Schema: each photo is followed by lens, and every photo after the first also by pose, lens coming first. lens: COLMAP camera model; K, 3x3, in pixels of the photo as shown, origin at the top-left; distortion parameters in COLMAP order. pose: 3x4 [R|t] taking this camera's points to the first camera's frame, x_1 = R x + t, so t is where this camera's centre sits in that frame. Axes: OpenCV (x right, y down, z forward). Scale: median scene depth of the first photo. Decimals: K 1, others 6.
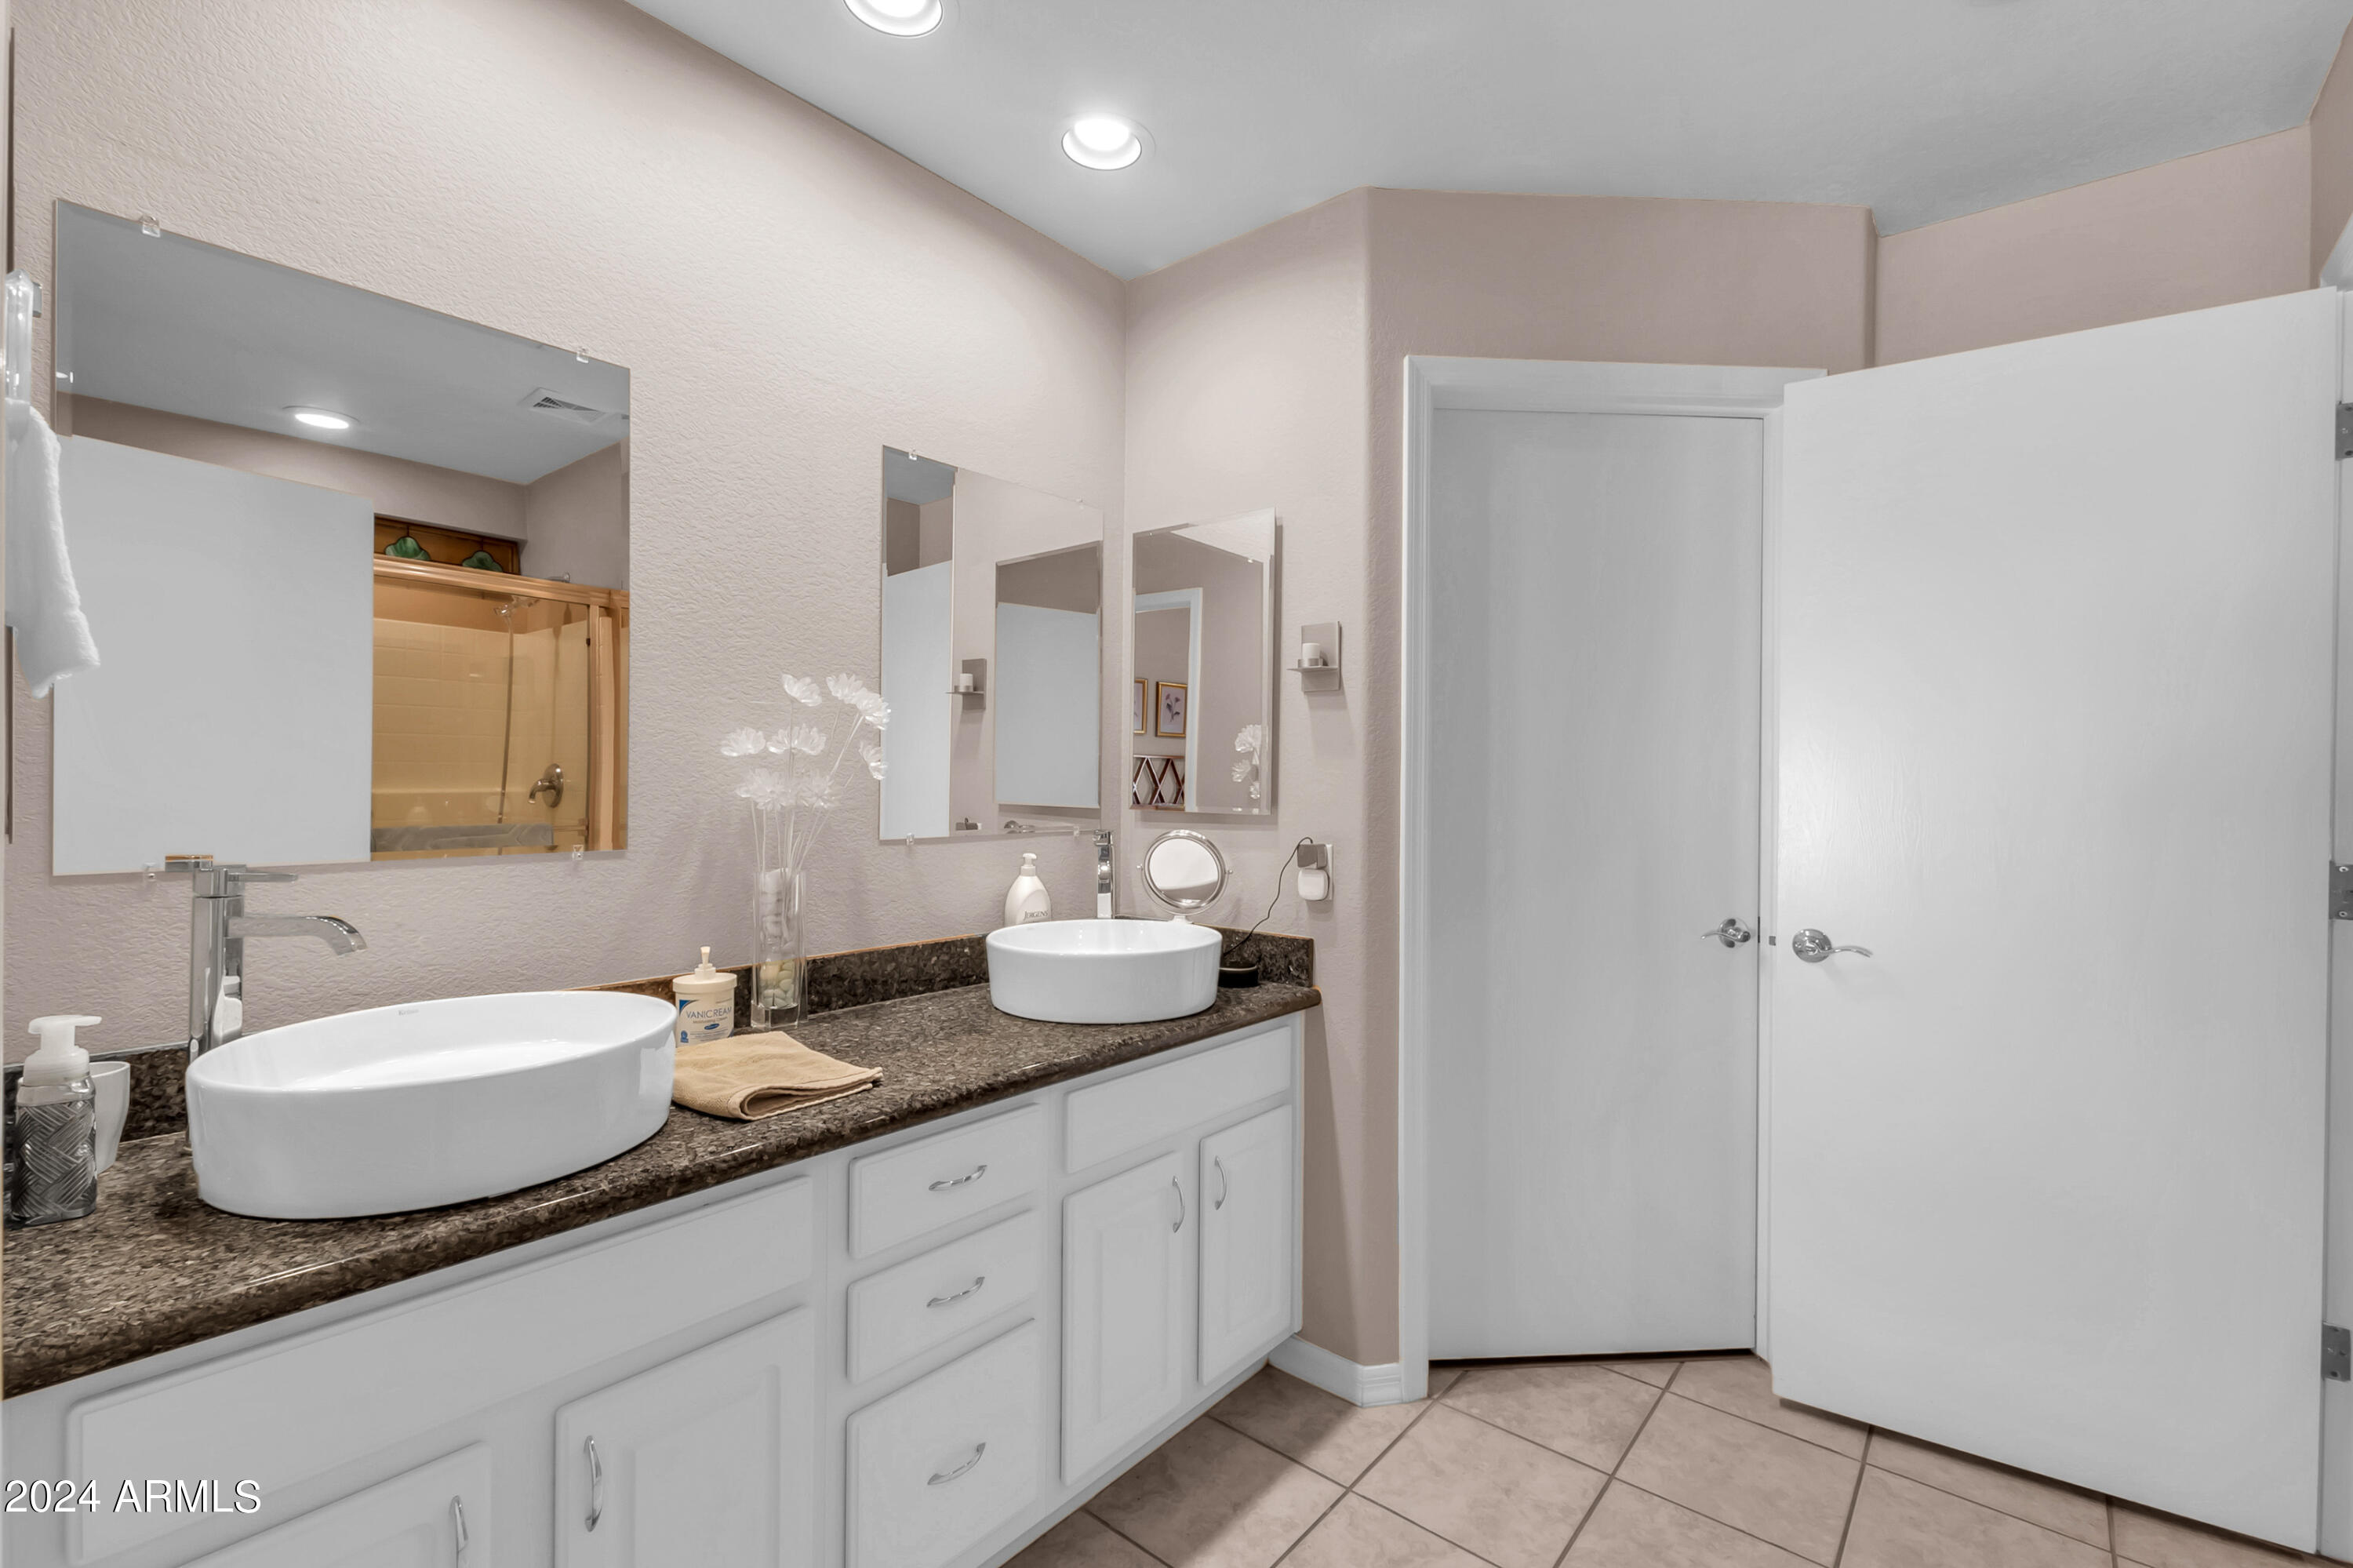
lens RADIAL K [[1003.2, 0, 1175.6], [0, 1003.2, 789.9], [0, 0, 1]] dist [-0.002601, -0.000488]
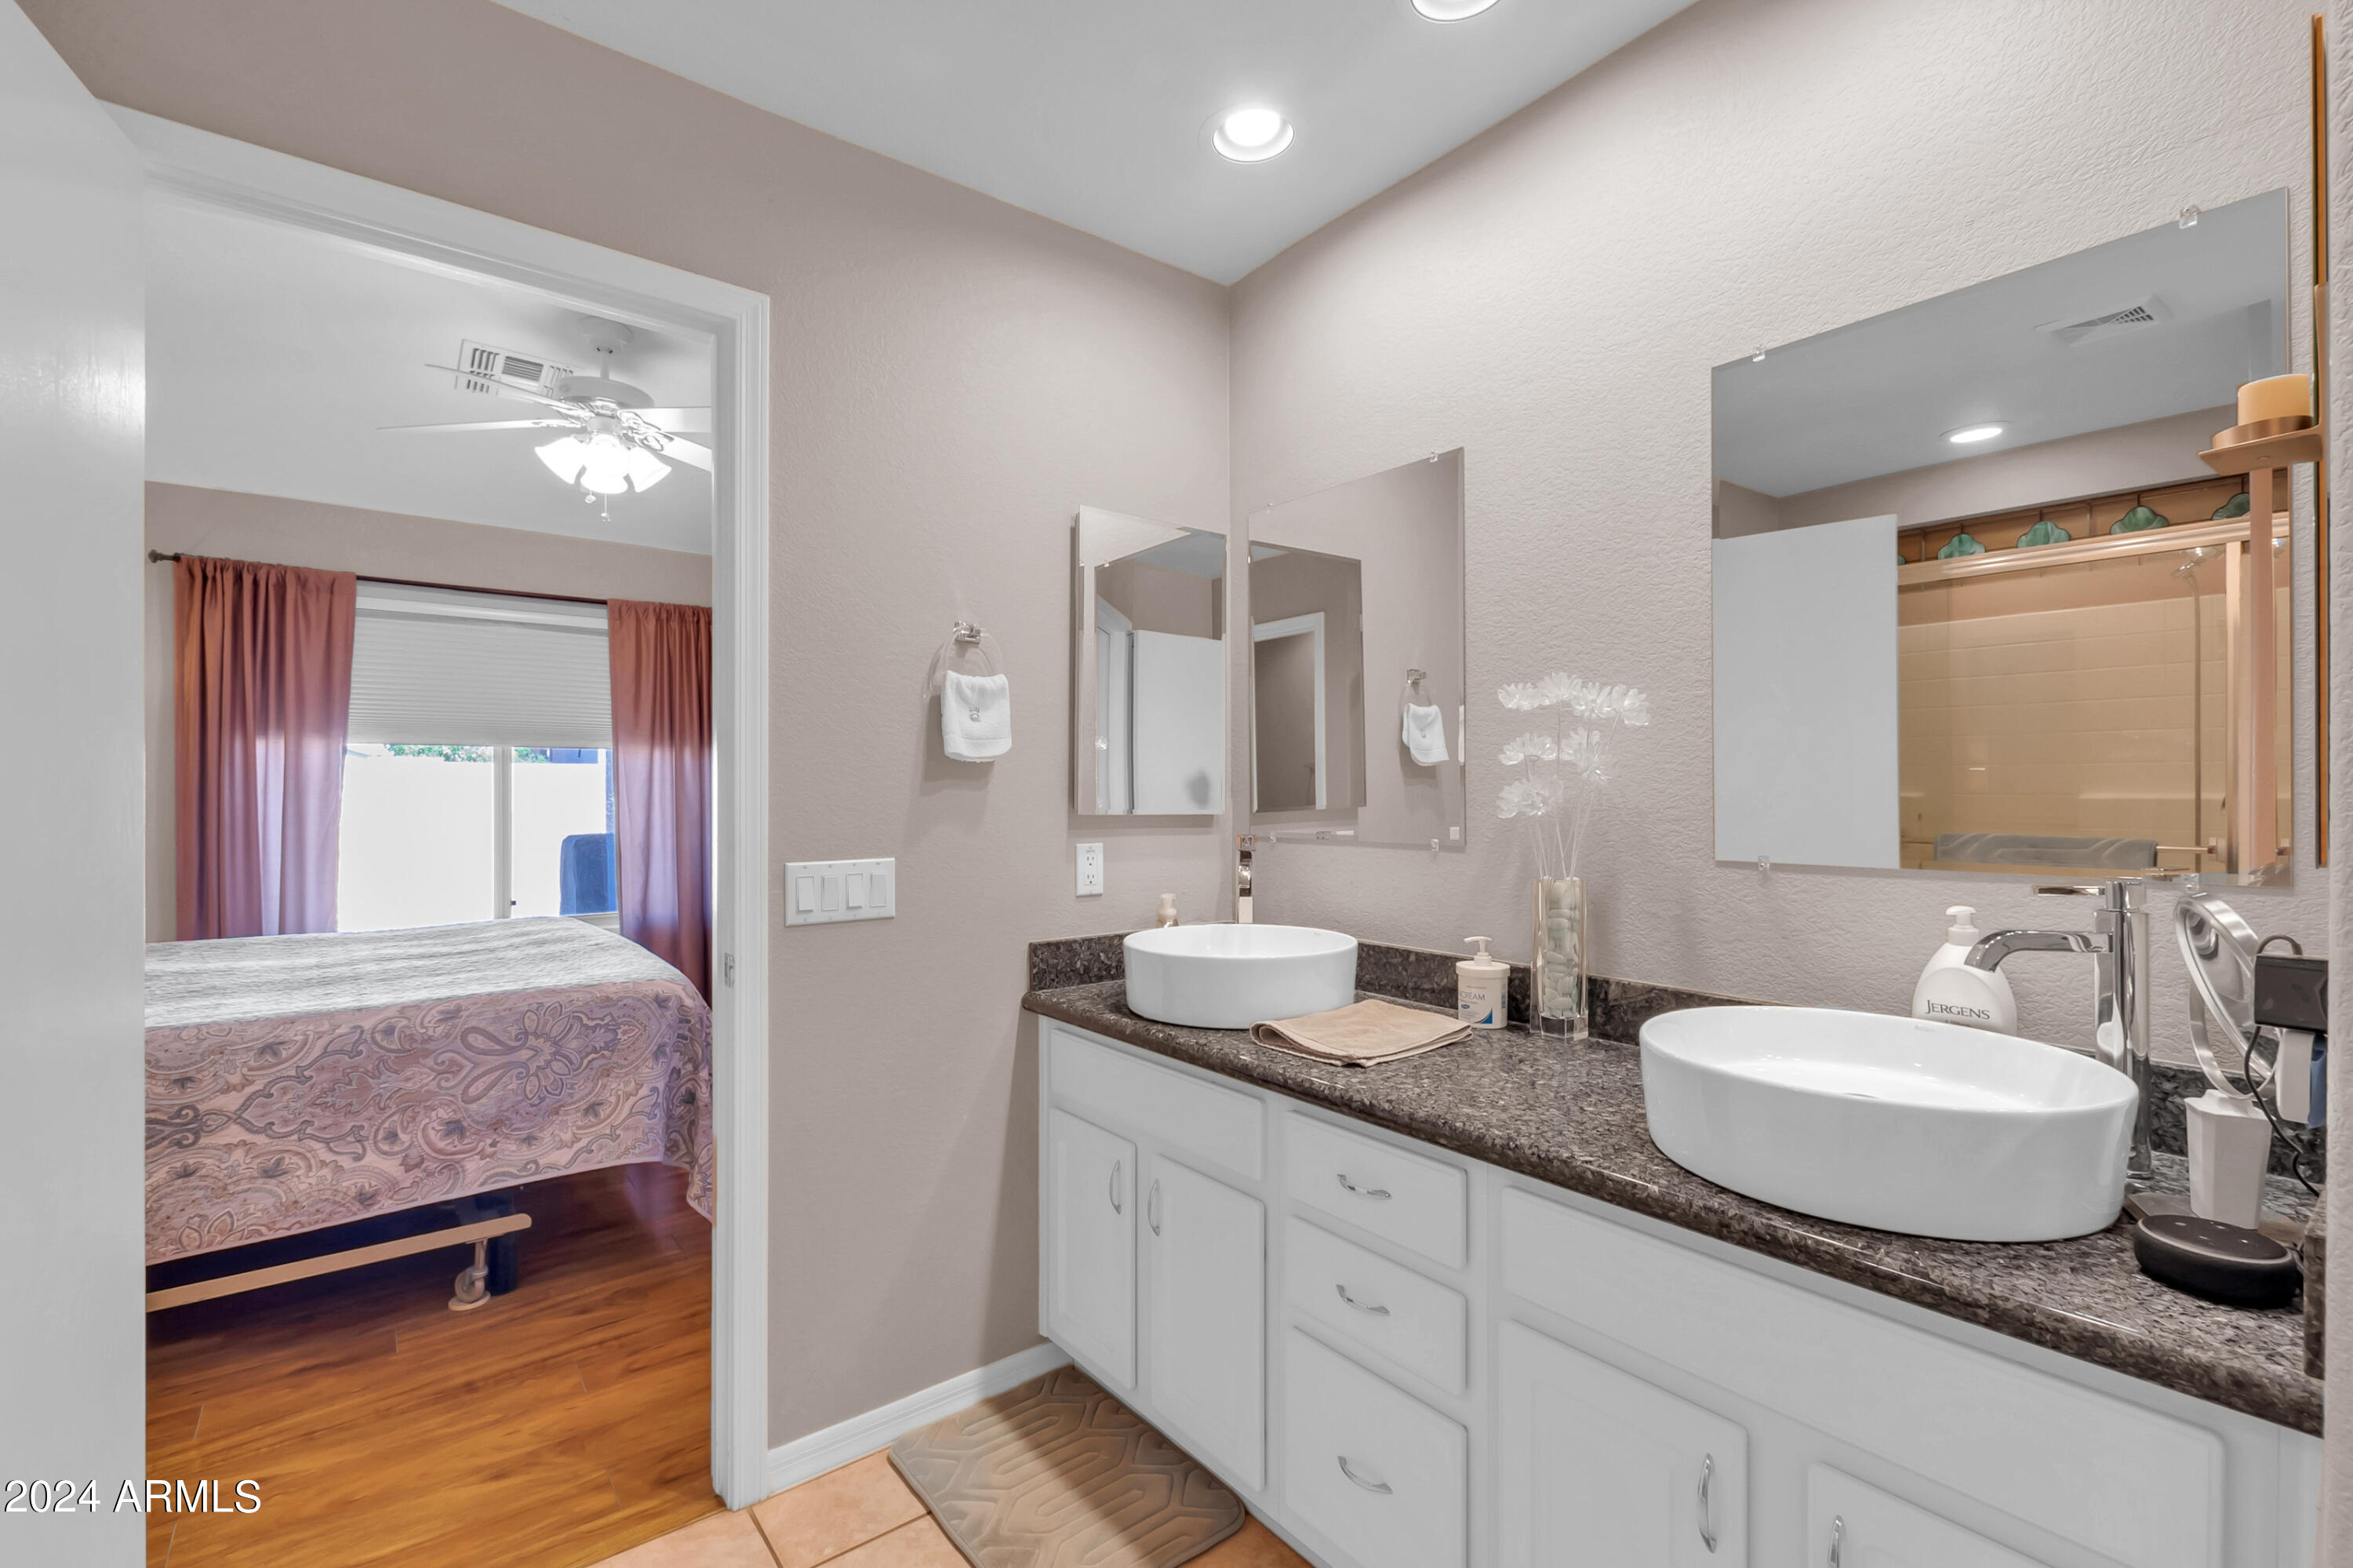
lens RADIAL K [[1032.2, 0, 1174.3], [0, 1032.2, 791.7], [0, 0, 1]] dist [0.010345, -0.004686]
pose [[-0.204494, -0.002039, -0.978866, 0.723342], [-0.002185, 0.999996, -0.001626, -0.002659], [0.978865, 0.001806, -0.204498, 0.896508]]
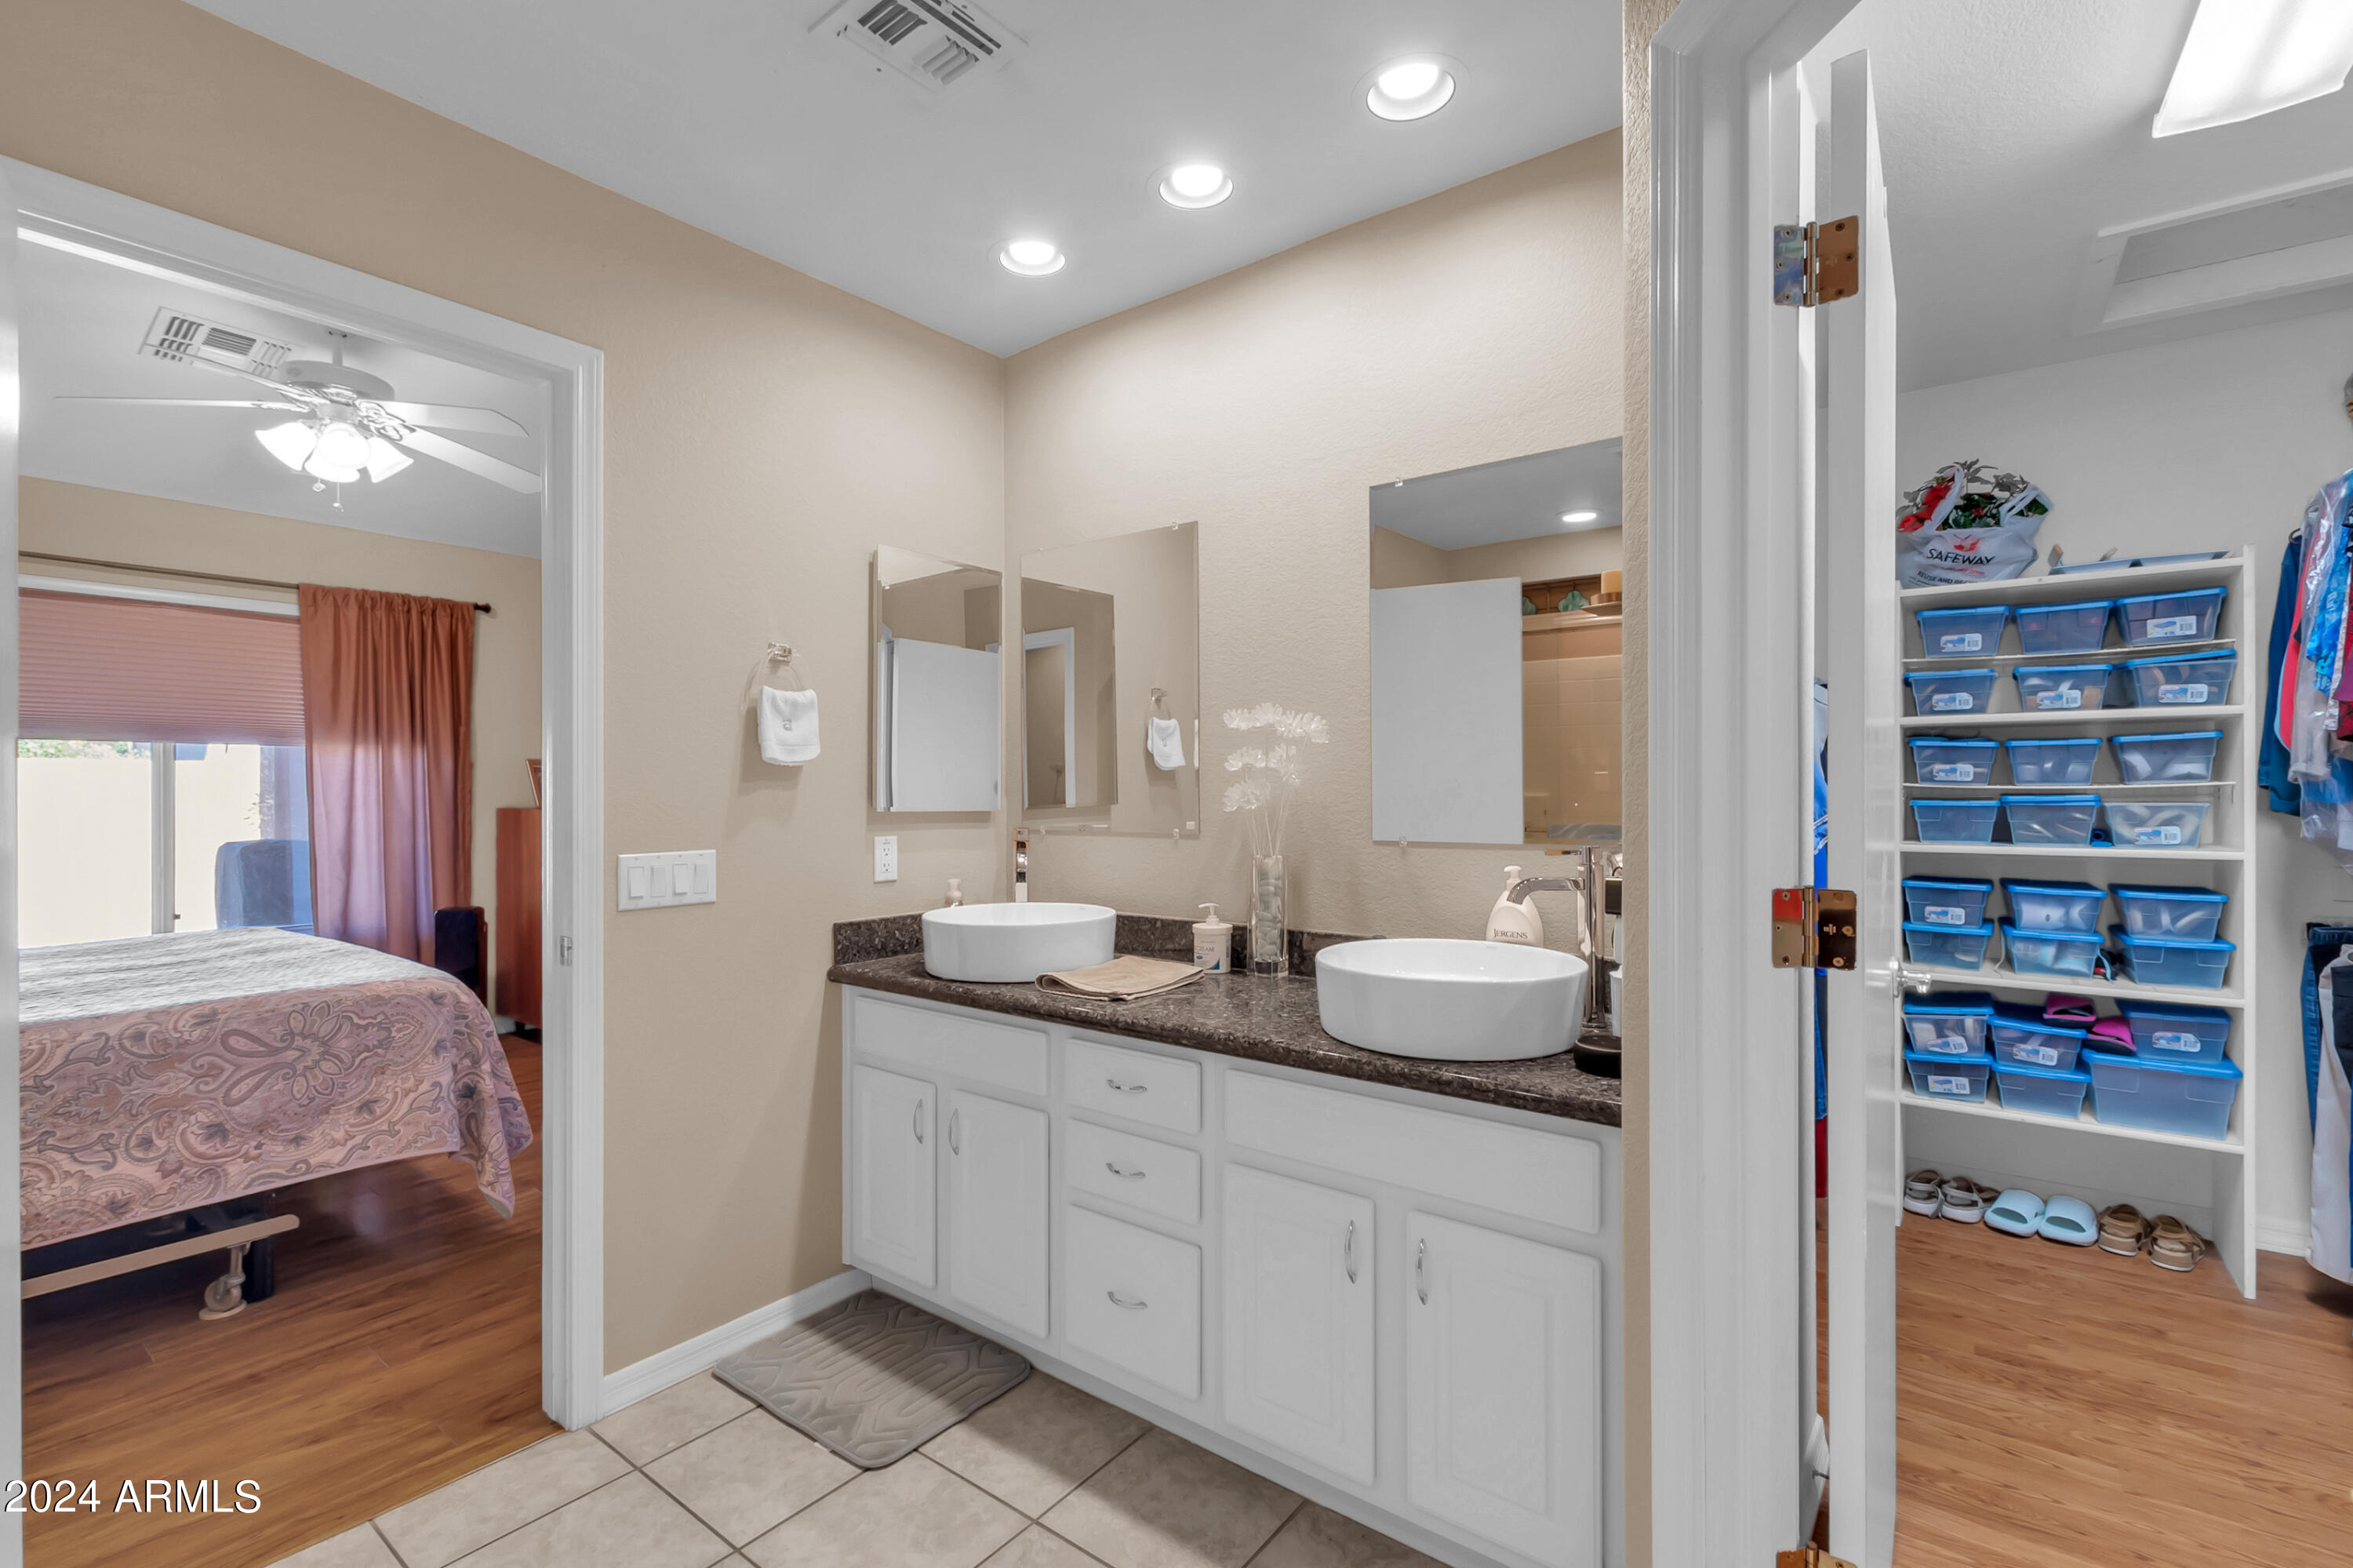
lens RADIAL K [[1038.8, 0, 1172.6], [0, 1038.8, 788.5], [0, 0, 1]] dist [-0.008061, -0.000417]
pose [[0.044232, -0.006470, -0.999000, 1.018091], [-0.000999, 0.999978, -0.006520, 0.000477], [0.999021, 0.001287, 0.044224, 0.874167]]
